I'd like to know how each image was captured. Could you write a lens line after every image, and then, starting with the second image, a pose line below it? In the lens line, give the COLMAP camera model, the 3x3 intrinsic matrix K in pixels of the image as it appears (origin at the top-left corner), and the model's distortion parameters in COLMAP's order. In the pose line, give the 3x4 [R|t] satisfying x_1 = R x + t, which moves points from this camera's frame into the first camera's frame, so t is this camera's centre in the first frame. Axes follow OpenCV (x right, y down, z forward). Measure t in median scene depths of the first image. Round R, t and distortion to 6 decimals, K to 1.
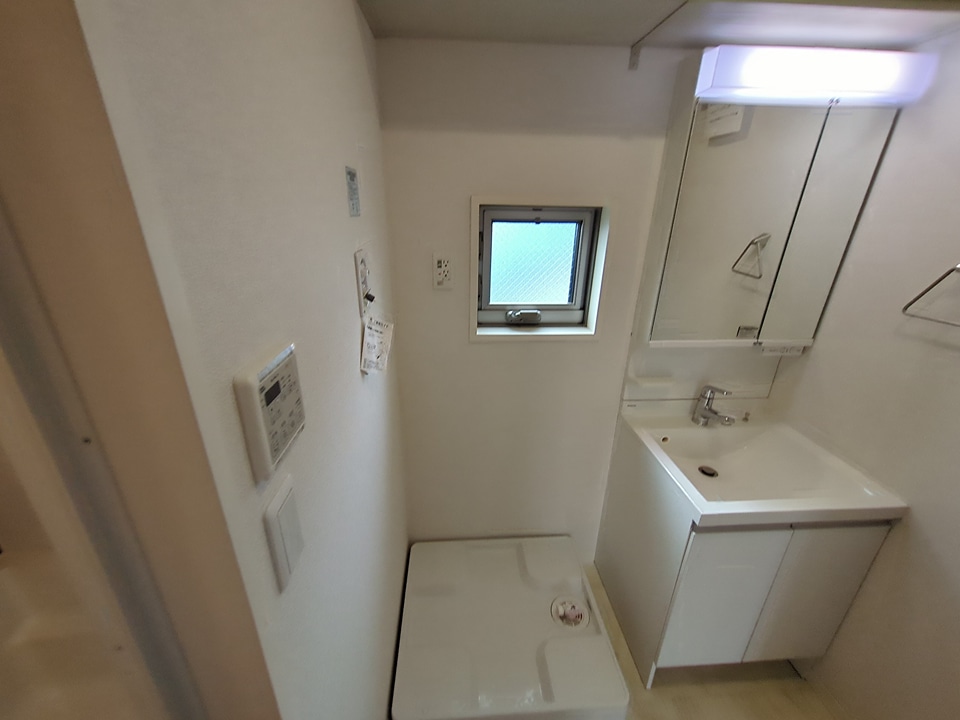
lens RADIAL K [[388.4, 0, 482.8], [0, 388.4, 353.5], [0, 0, 1]] dist [0.007379, 0.000457]
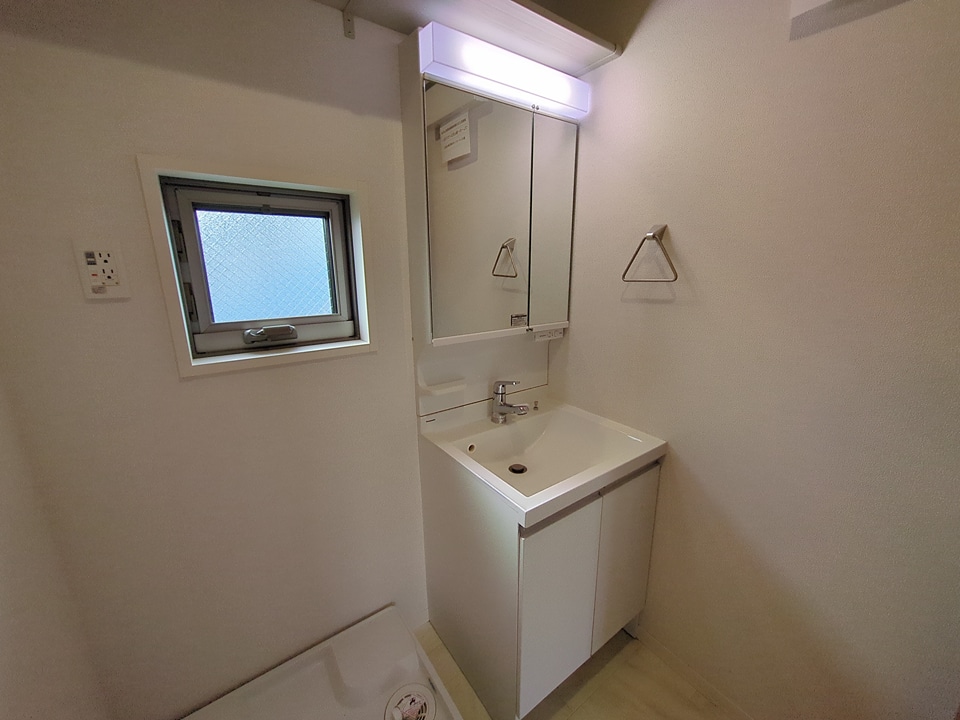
lens RADIAL K [[380.7, 0, 480.0], [0, 380.7, 360.0], [0, 0, 1]] dist [0.000843, 0.000085]
pose [[0.858121, -0.156305, 0.489079, 0.086107], [0.215412, 0.974250, -0.066593, 0.087496], [-0.466076, 0.162498, 0.869694, 0.192787]]
